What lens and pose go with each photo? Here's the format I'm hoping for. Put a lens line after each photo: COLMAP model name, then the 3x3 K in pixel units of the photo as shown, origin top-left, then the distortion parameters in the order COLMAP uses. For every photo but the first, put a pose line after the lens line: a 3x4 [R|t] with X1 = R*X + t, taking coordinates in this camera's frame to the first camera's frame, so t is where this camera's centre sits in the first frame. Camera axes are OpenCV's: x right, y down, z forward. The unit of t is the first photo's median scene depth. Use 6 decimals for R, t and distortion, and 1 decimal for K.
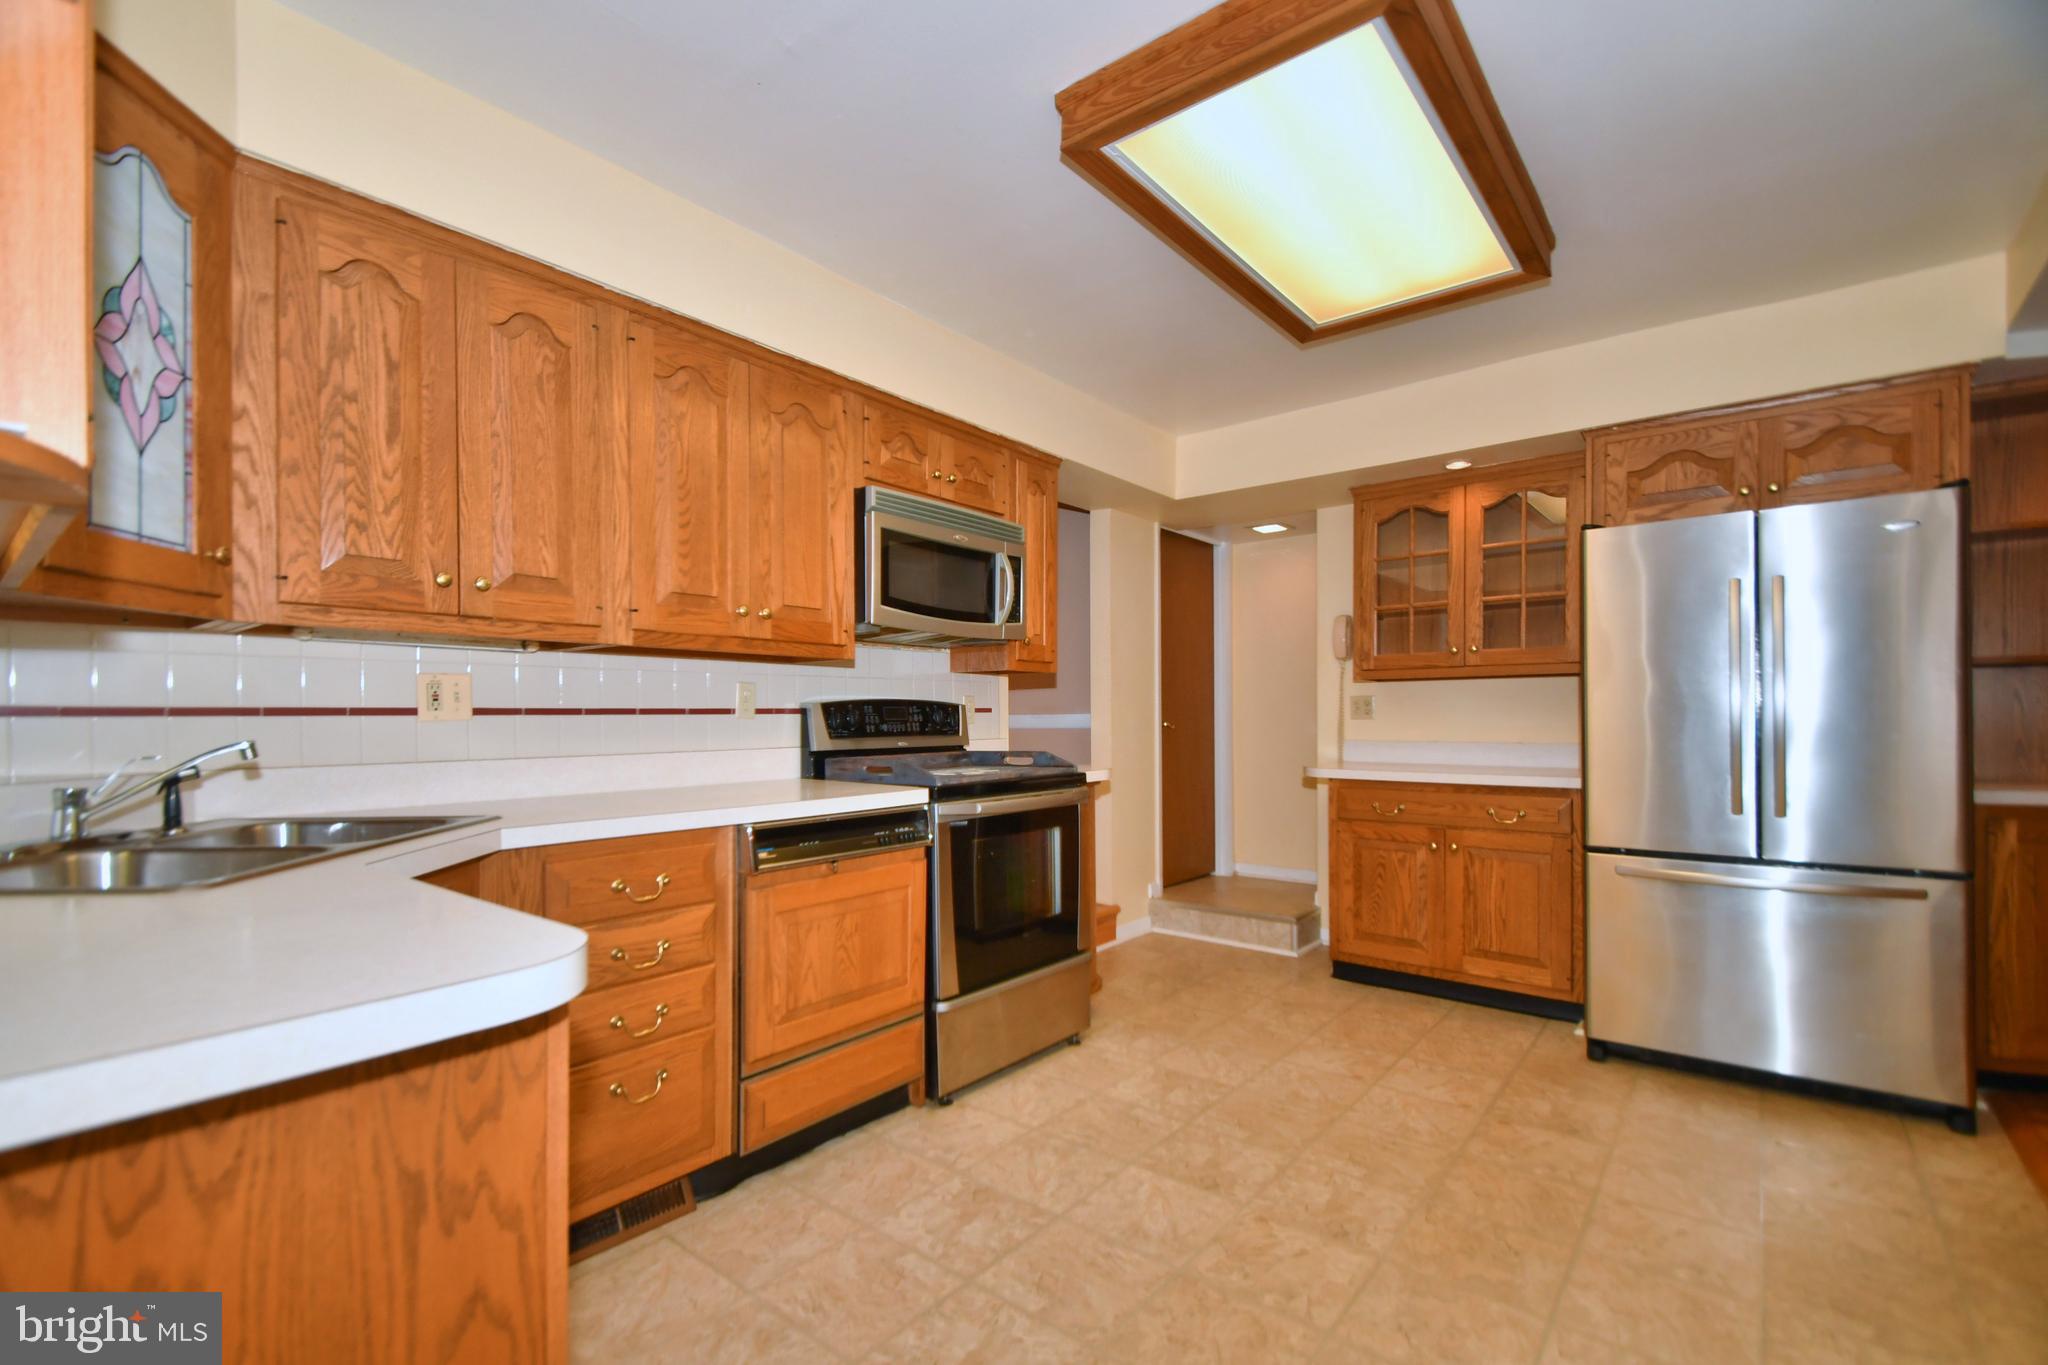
lens RADIAL K [[894.9, 0, 1000.5], [0, 894.9, 715.6], [0, 0, 1]] dist [0.019615, -0.013117]
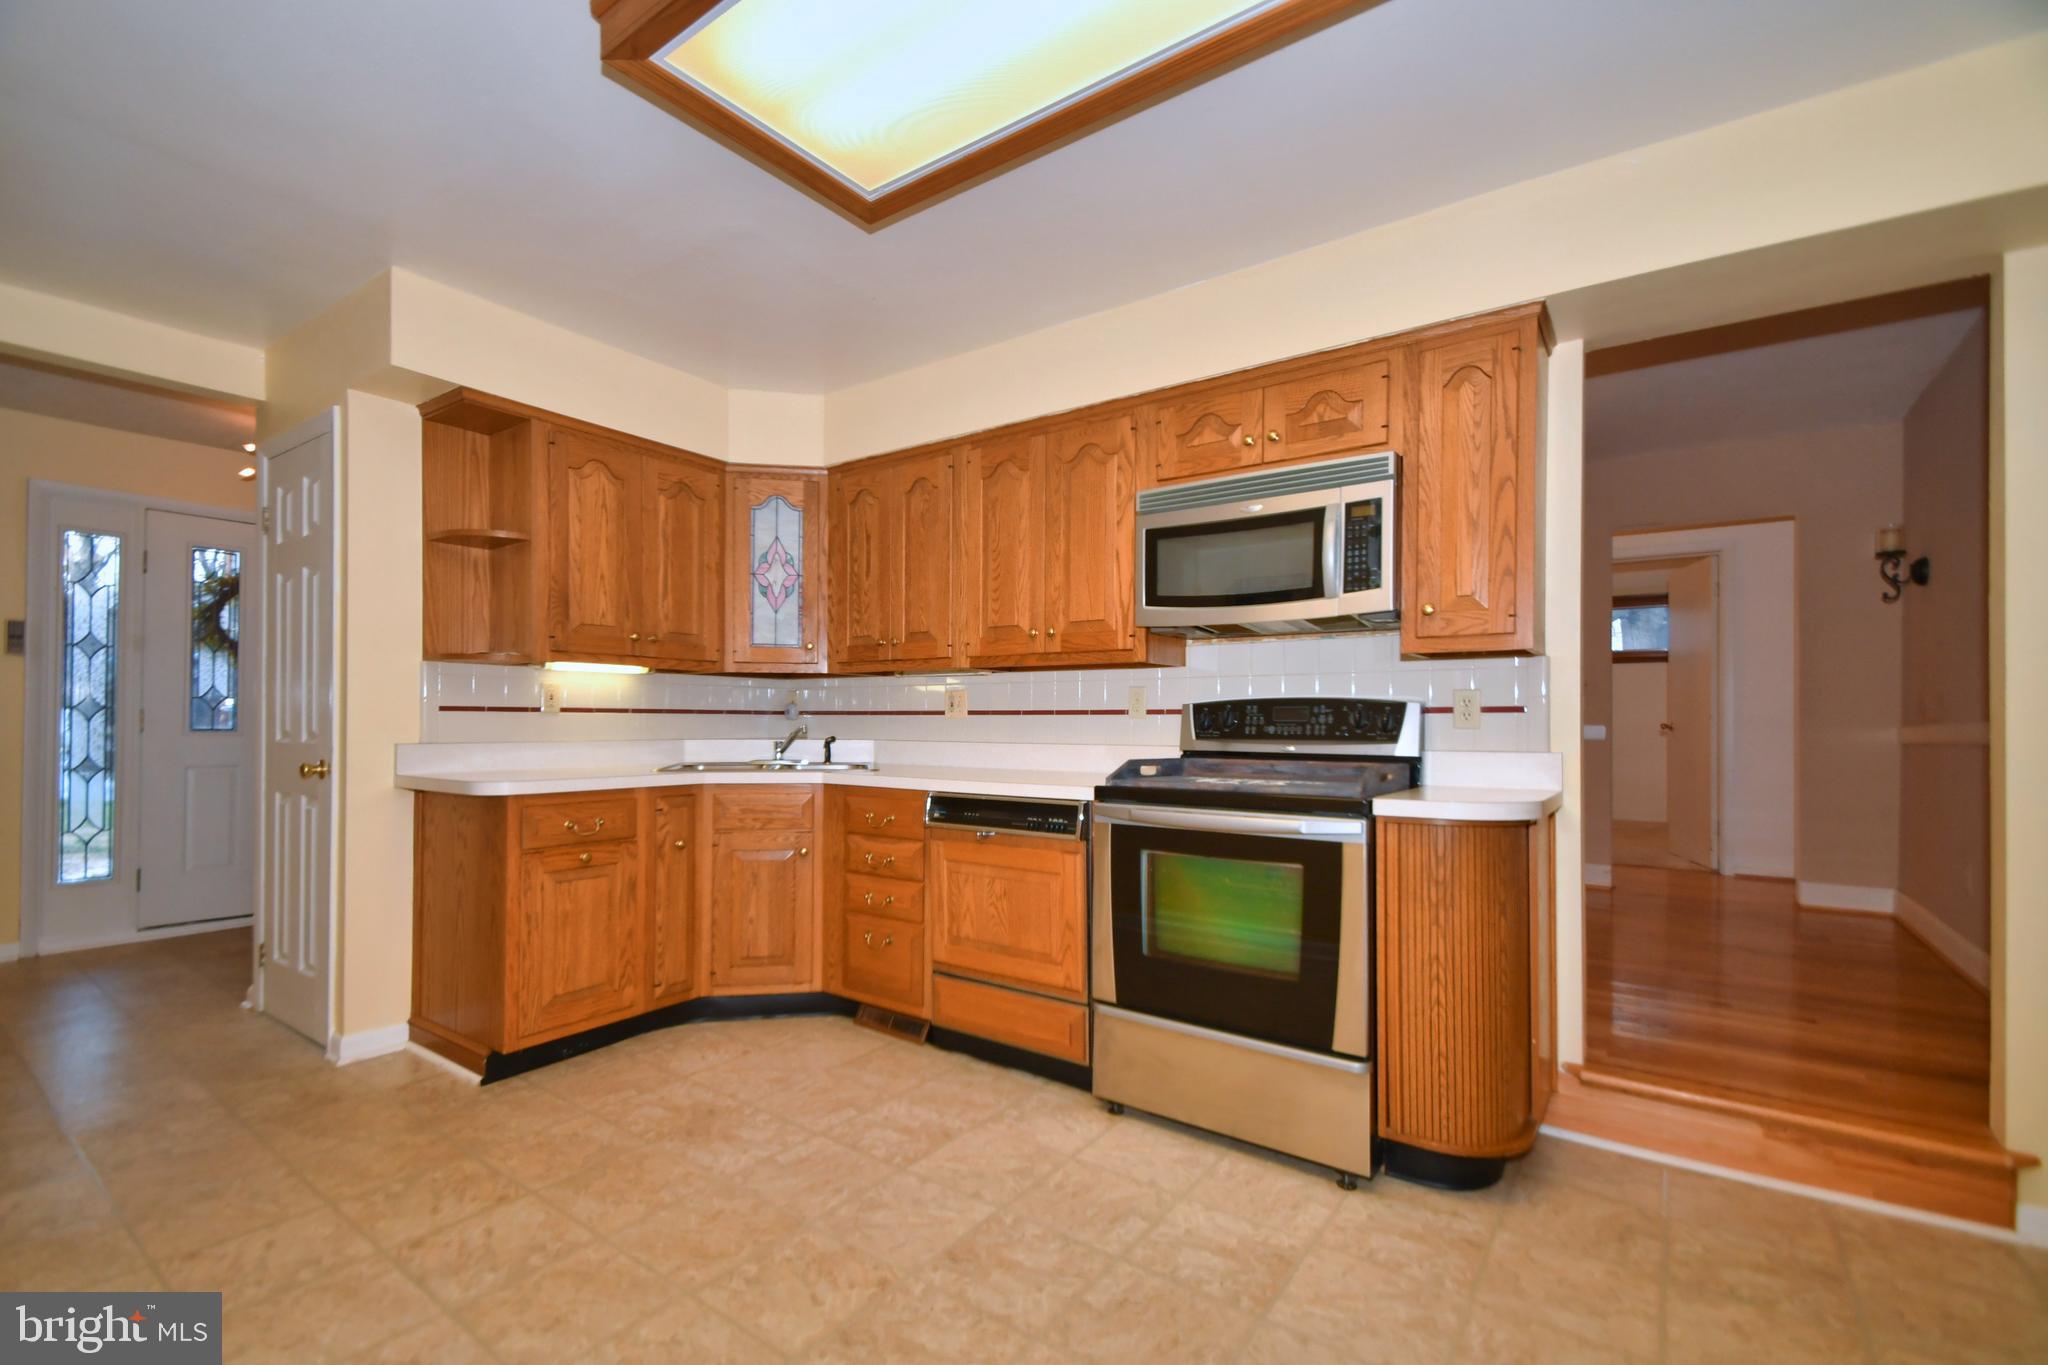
lens RADIAL K [[894.9, 0, 1000.5], [0, 894.9, 715.6], [0, 0, 1]] dist [0.019615, -0.013117]
pose [[0.062353, -0.000540, -0.998054, 0.799933], [-0.006088, 0.999981, -0.000921, 0.001684], [0.998036, 0.006133, 0.062348, 0.716128]]
